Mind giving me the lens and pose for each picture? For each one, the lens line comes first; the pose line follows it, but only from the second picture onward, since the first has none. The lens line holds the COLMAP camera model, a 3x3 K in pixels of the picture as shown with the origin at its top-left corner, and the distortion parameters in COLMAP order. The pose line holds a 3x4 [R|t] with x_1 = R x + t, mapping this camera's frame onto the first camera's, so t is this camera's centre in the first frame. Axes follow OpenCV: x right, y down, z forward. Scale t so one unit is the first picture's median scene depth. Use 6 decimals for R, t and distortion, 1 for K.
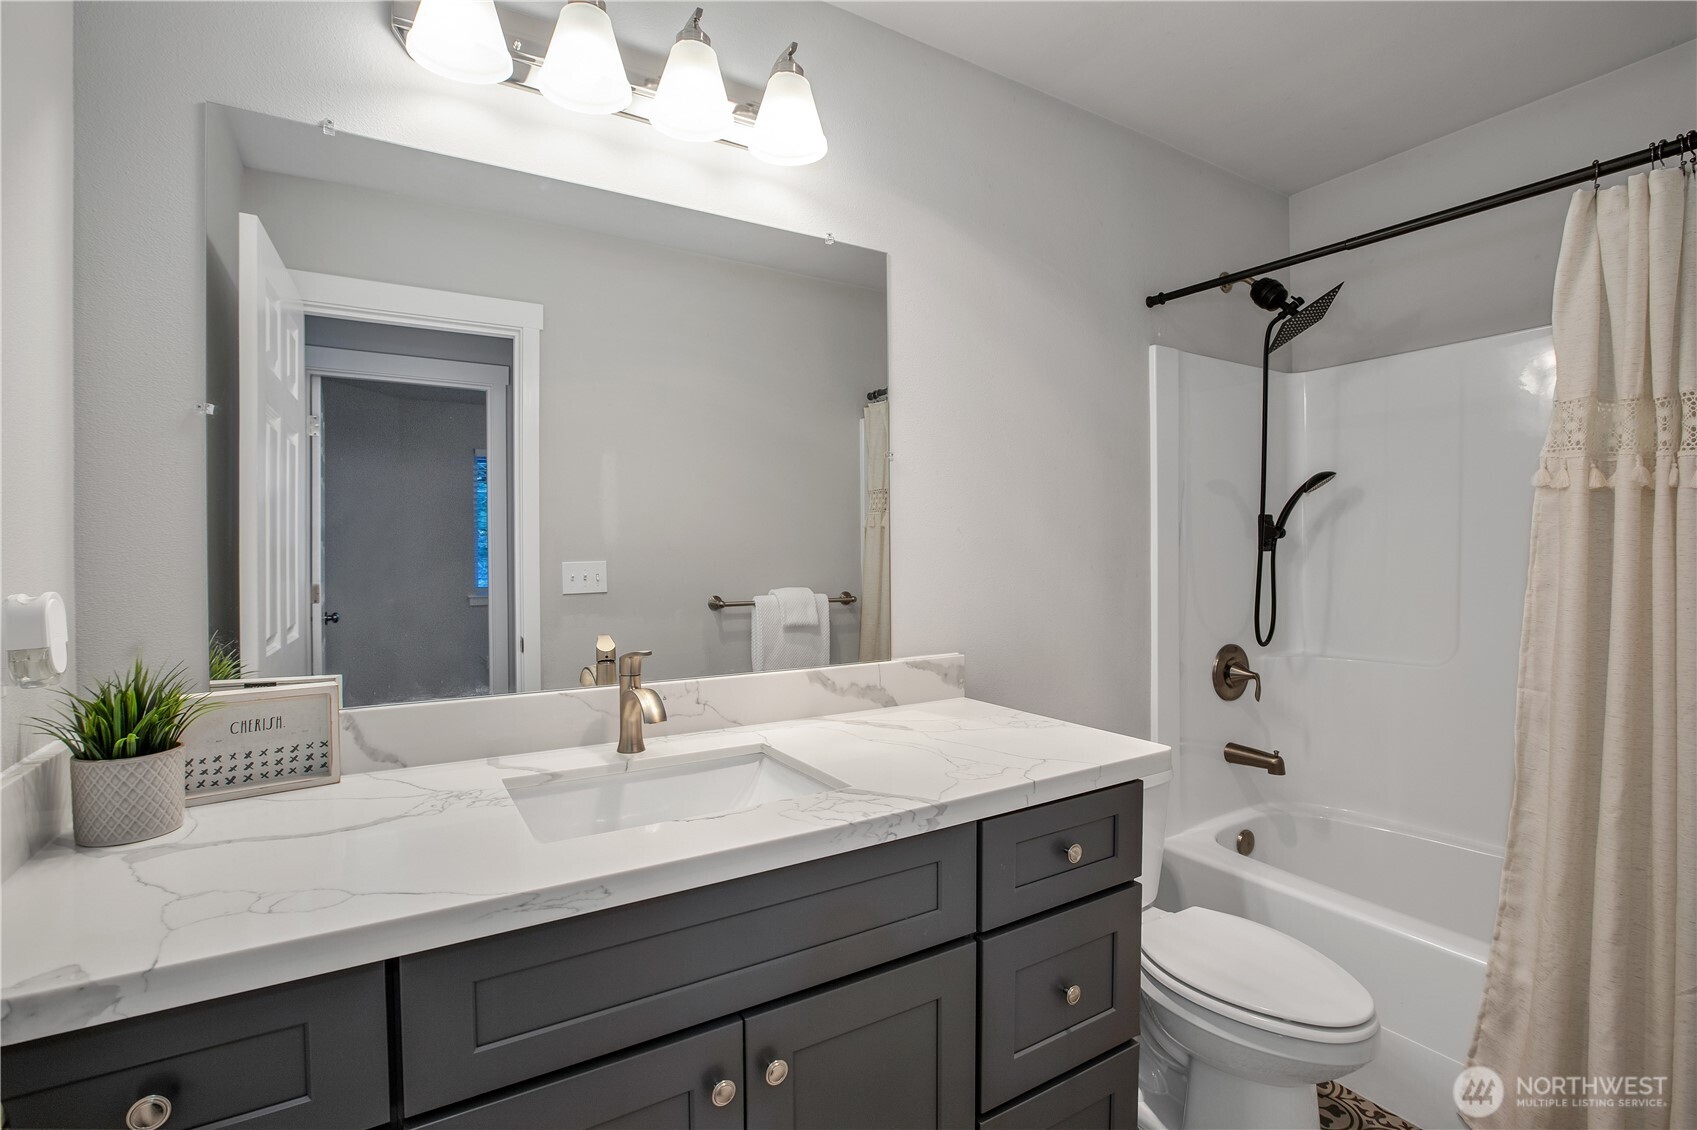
lens RADIAL K [[786.4, 0, 843.1], [0, 786.4, 571.3], [0, 0, 1]] dist [-0.050727, 0.017835]
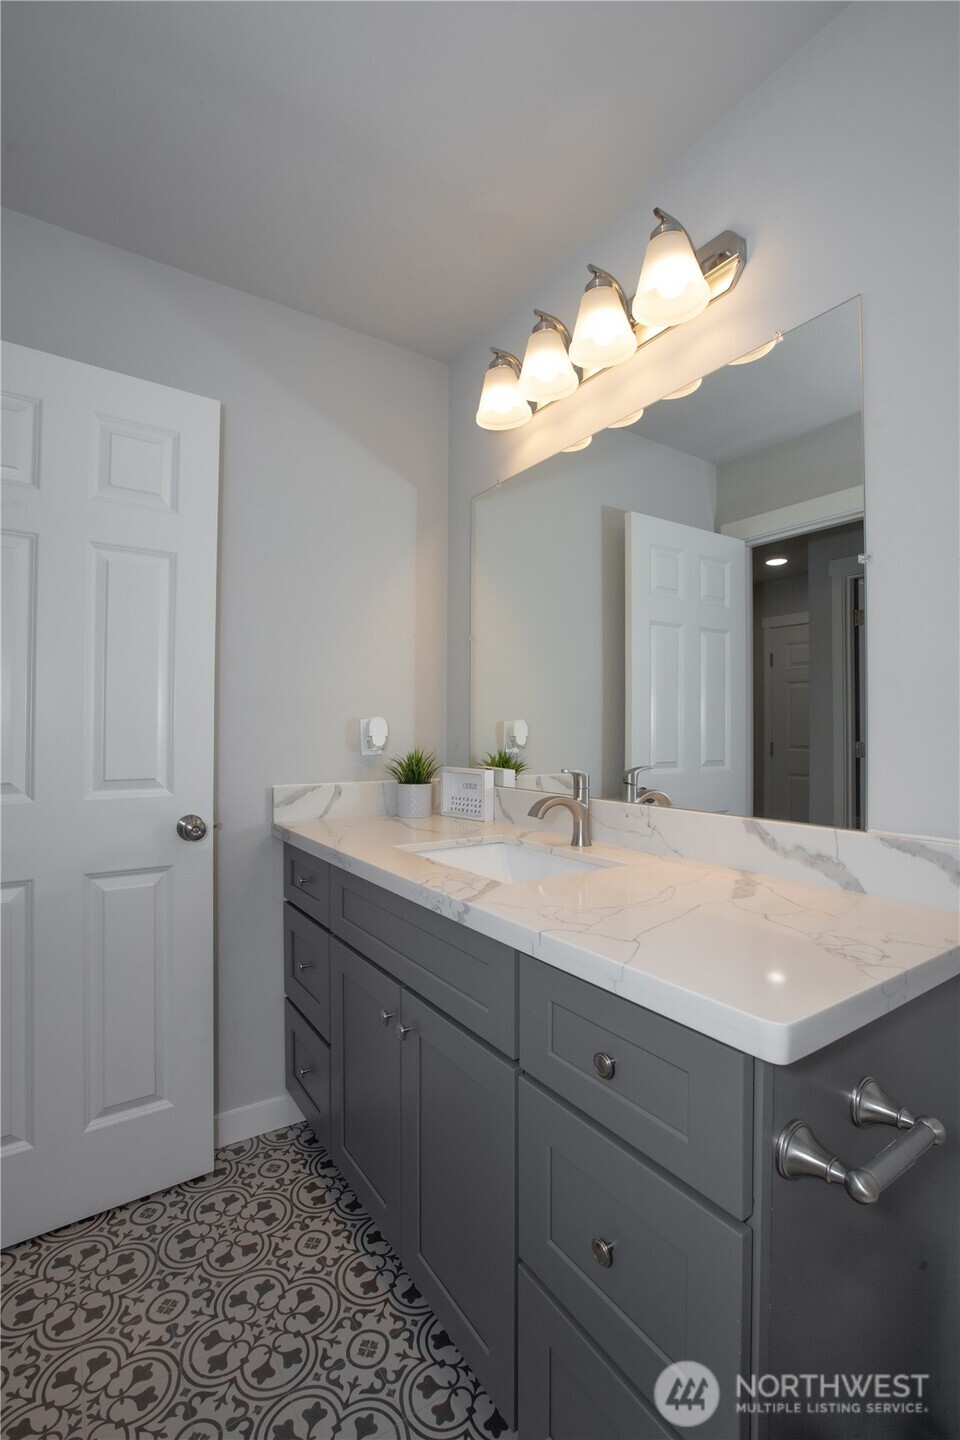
lens RADIAL K [[643.7, 0, 480.0], [0, 643.7, 720.0], [0, 0, 1]] dist [-0.040437, 0.000489]
pose [[0.044403, -0.014308, -0.998911, 1.363528], [-0.029055, 0.999456, -0.015607, 0.054949], [0.998591, 0.029717, 0.043963, 1.242864]]
